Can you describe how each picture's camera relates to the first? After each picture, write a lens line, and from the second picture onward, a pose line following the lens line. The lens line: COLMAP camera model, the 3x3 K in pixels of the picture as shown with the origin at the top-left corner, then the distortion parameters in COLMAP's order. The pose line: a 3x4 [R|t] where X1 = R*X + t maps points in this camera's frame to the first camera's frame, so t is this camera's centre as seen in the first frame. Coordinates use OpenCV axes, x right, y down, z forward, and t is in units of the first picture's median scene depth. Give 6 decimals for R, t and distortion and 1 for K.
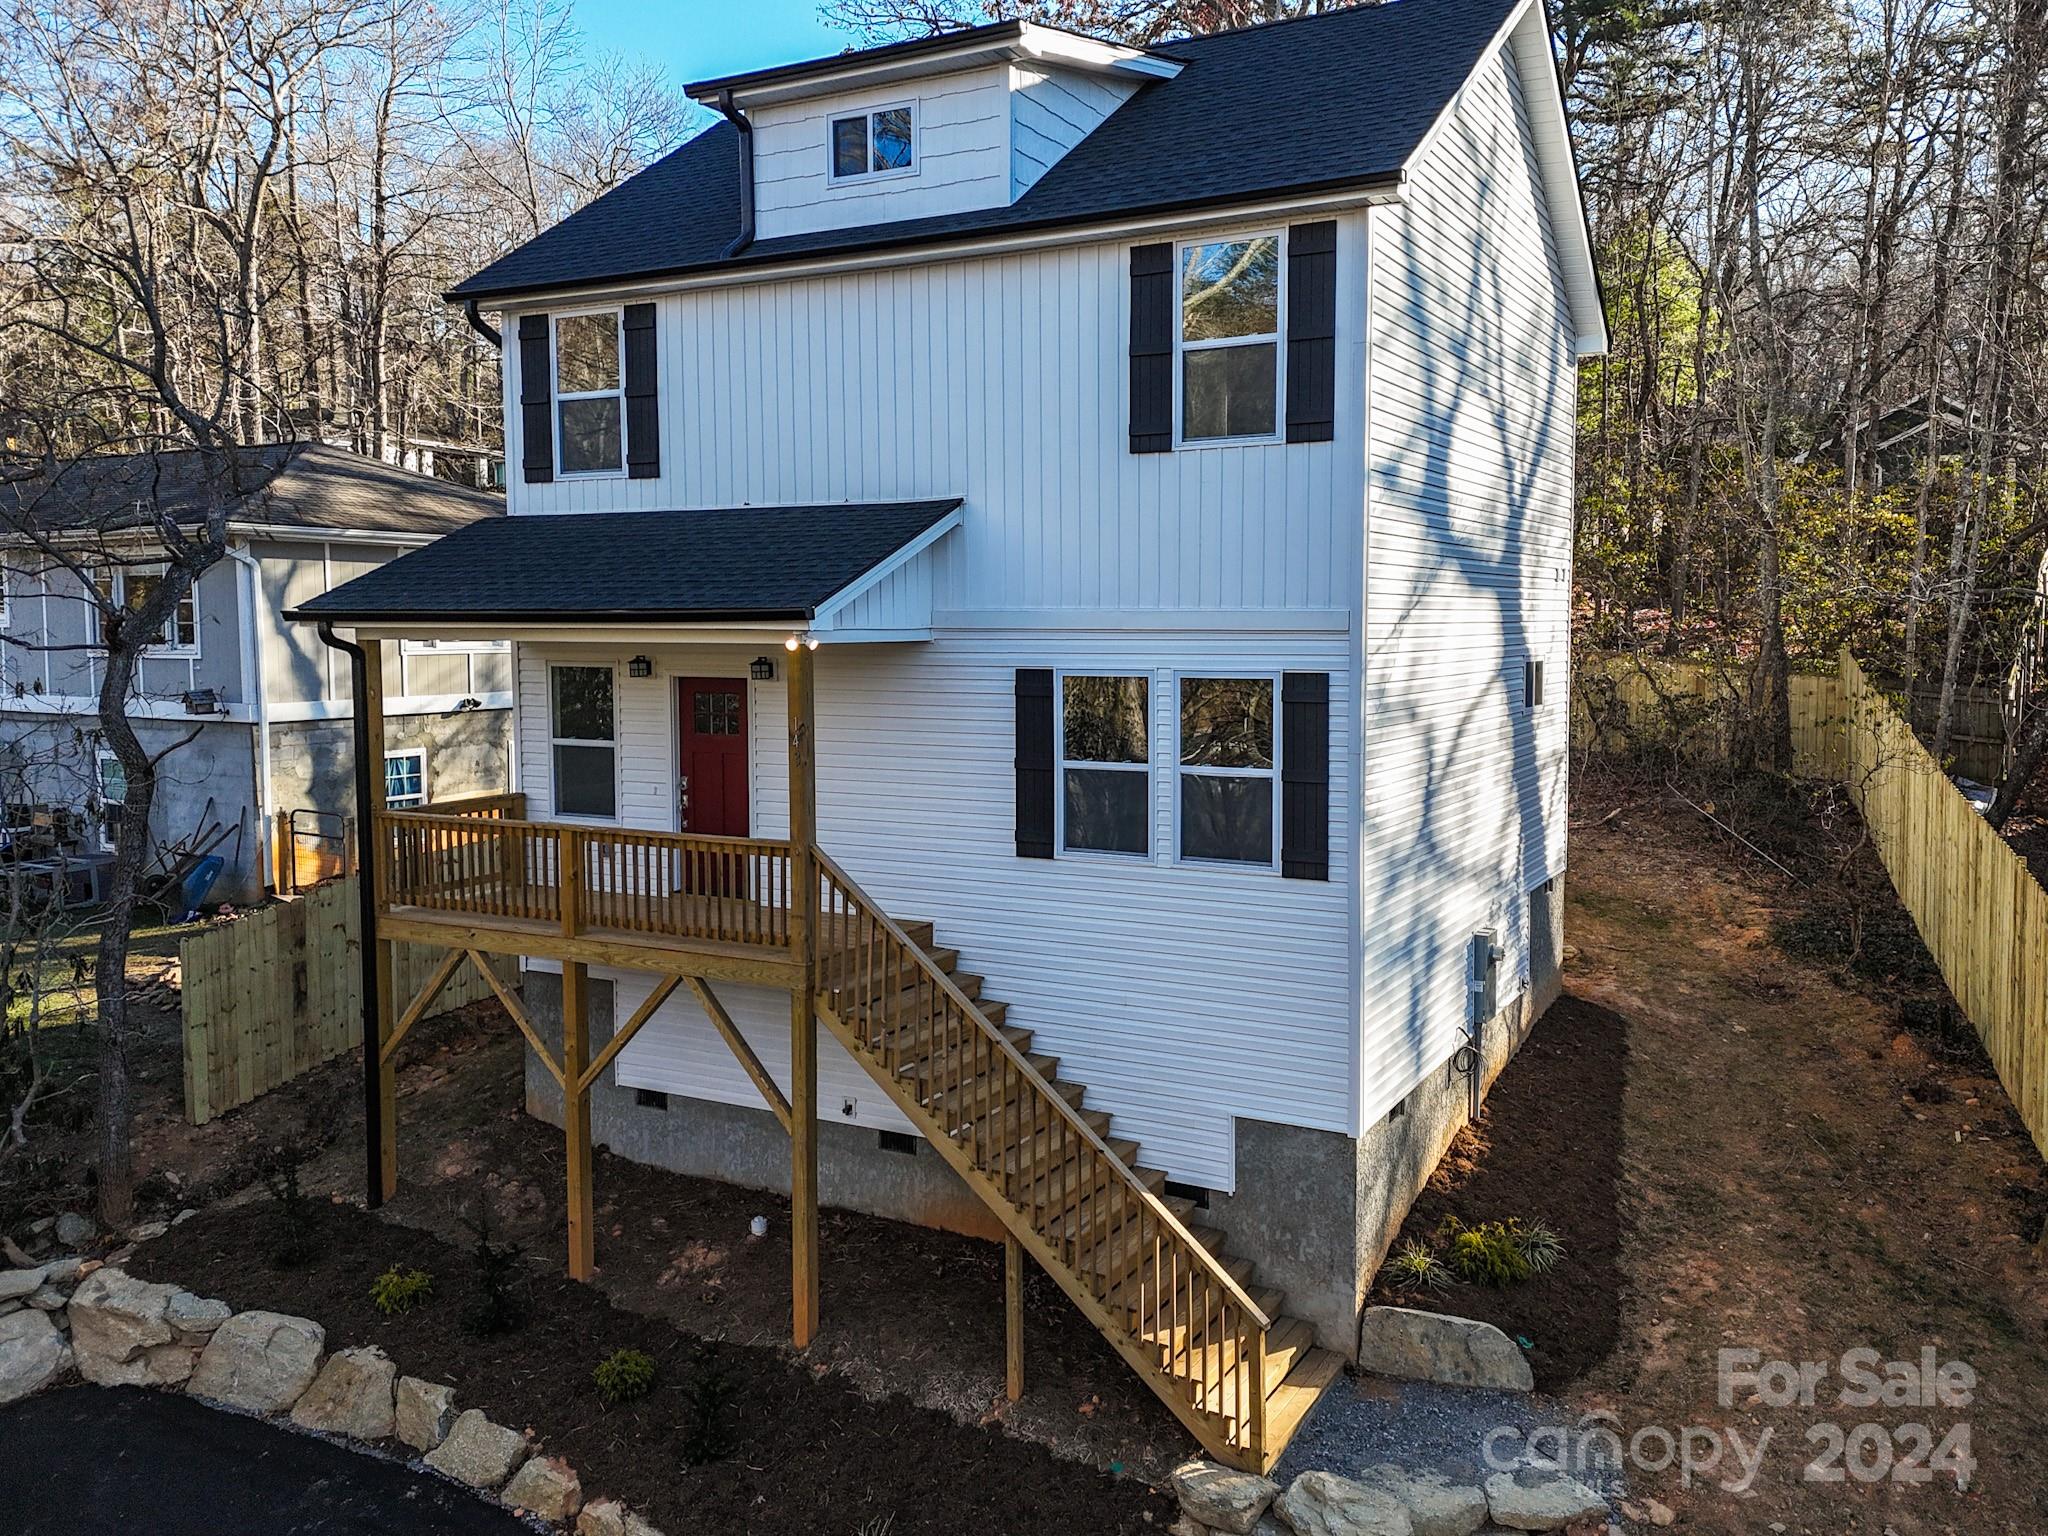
lens RADIAL K [[1608.1, 0, 1106.8], [0, 1608.1, 722.2], [0, 0, 1]] dist [0.081029, -0.067440]
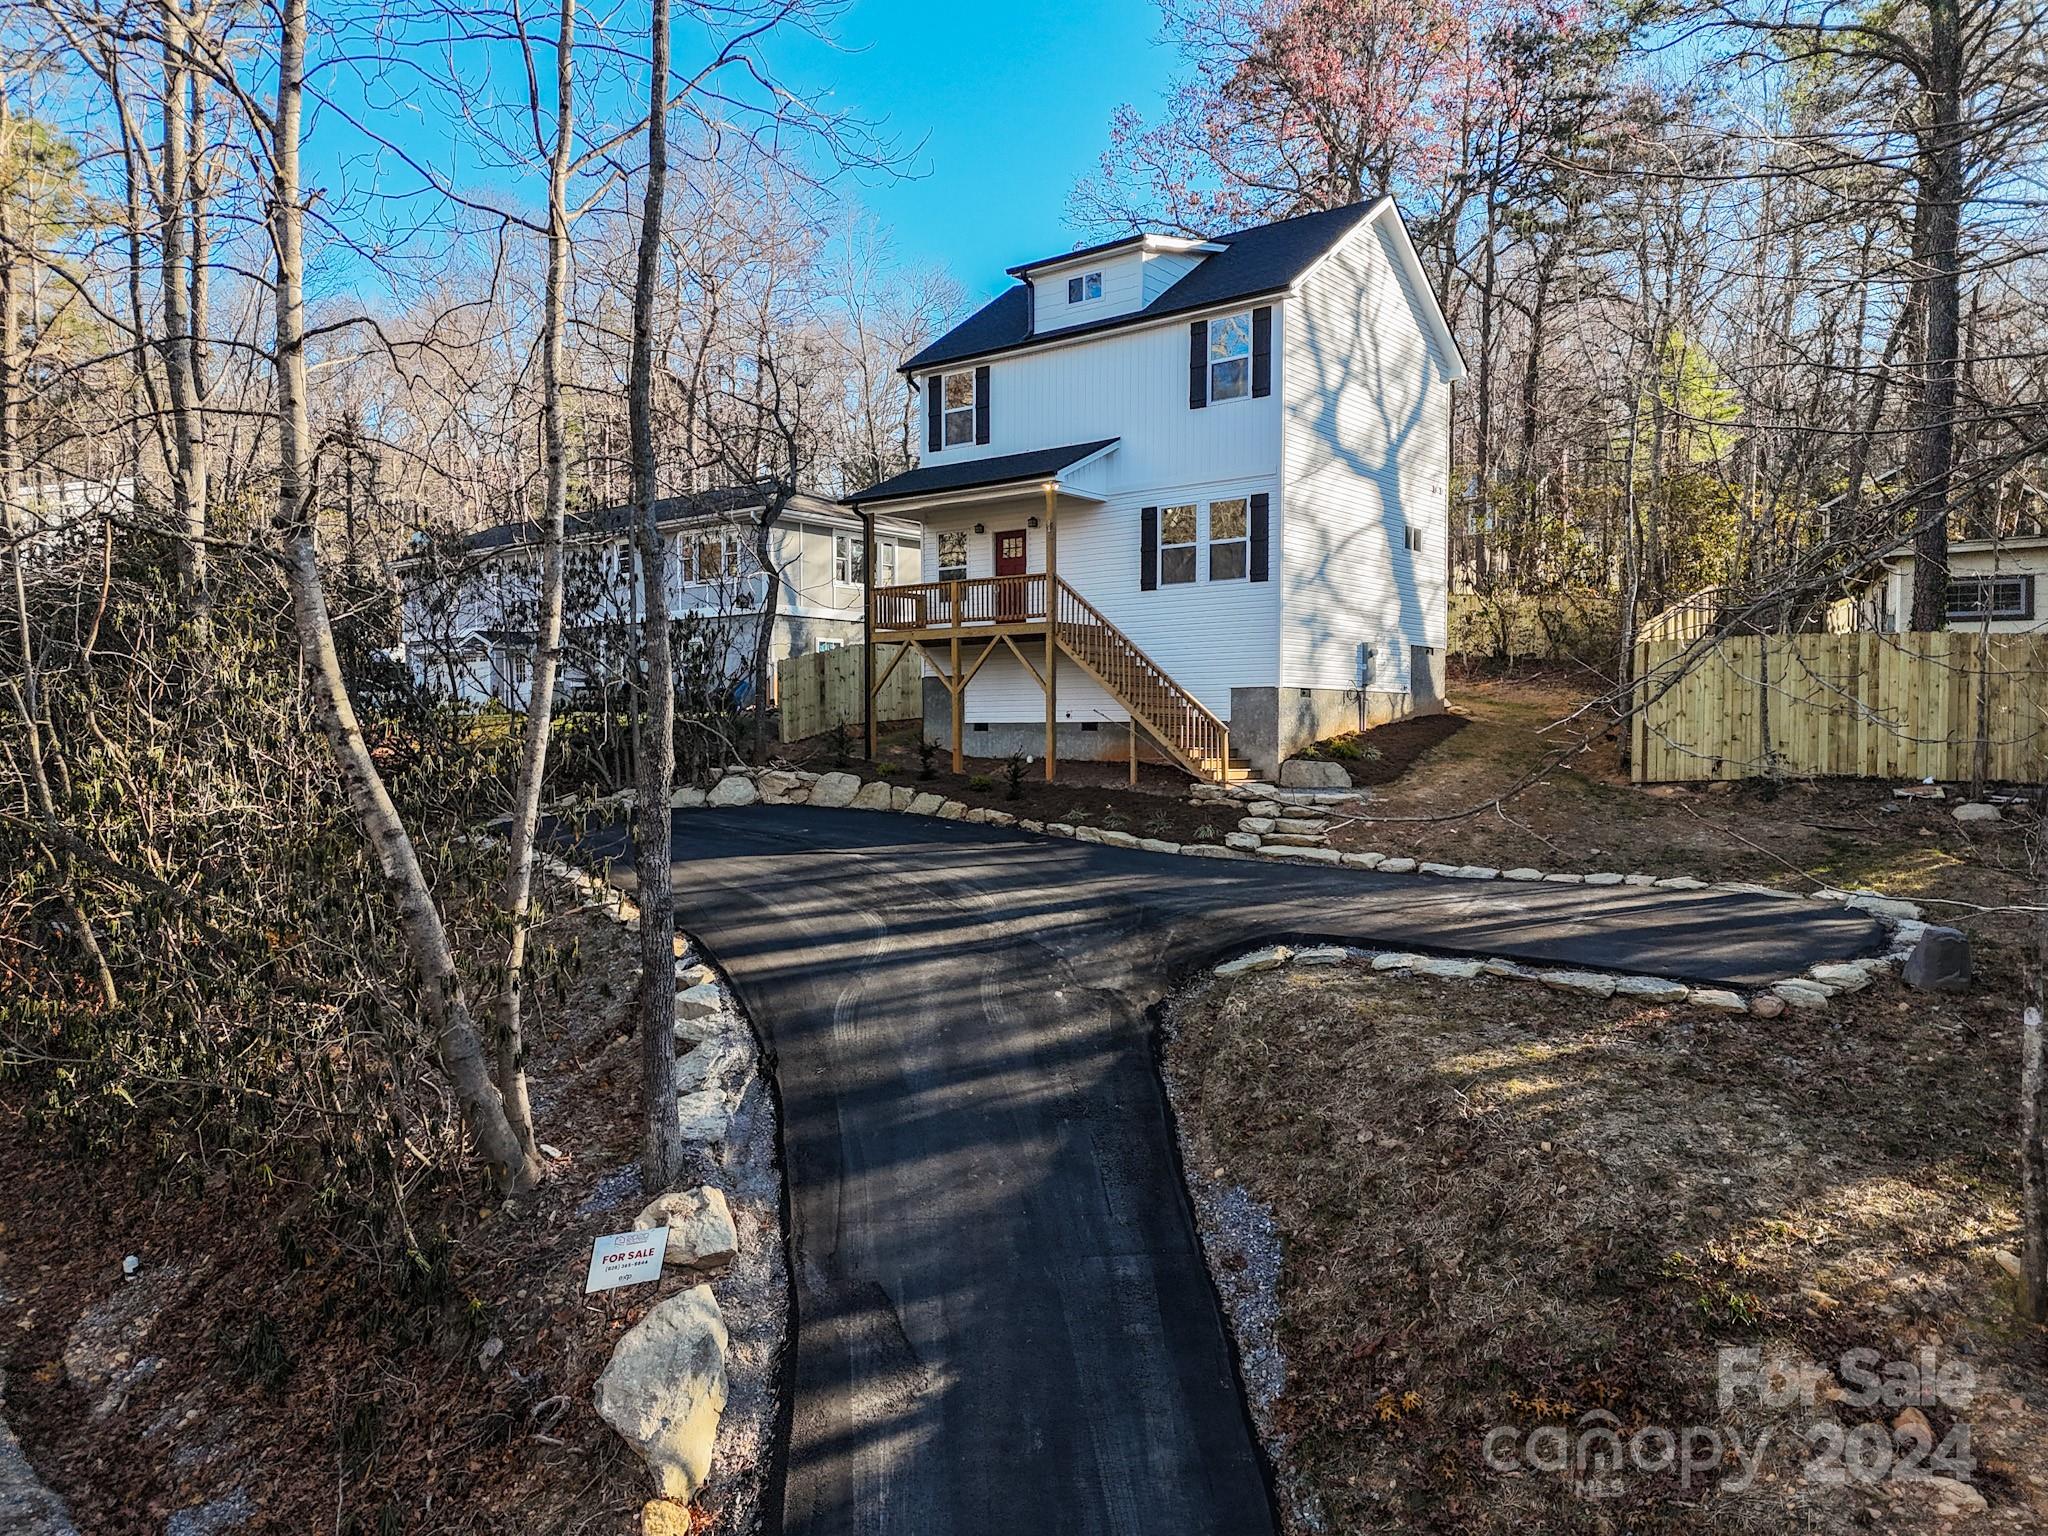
lens RADIAL K [[1489.5, 0, 1018.1], [0, 1489.5, 775.5], [0, 0, 1]] dist [0.086191, -0.069580]
pose [[0.980958, 0.005366, -0.194146, 0.188618], [-0.013638, 0.999054, -0.041296, 0.443498], [0.193741, 0.043157, 0.980103, -1.128642]]
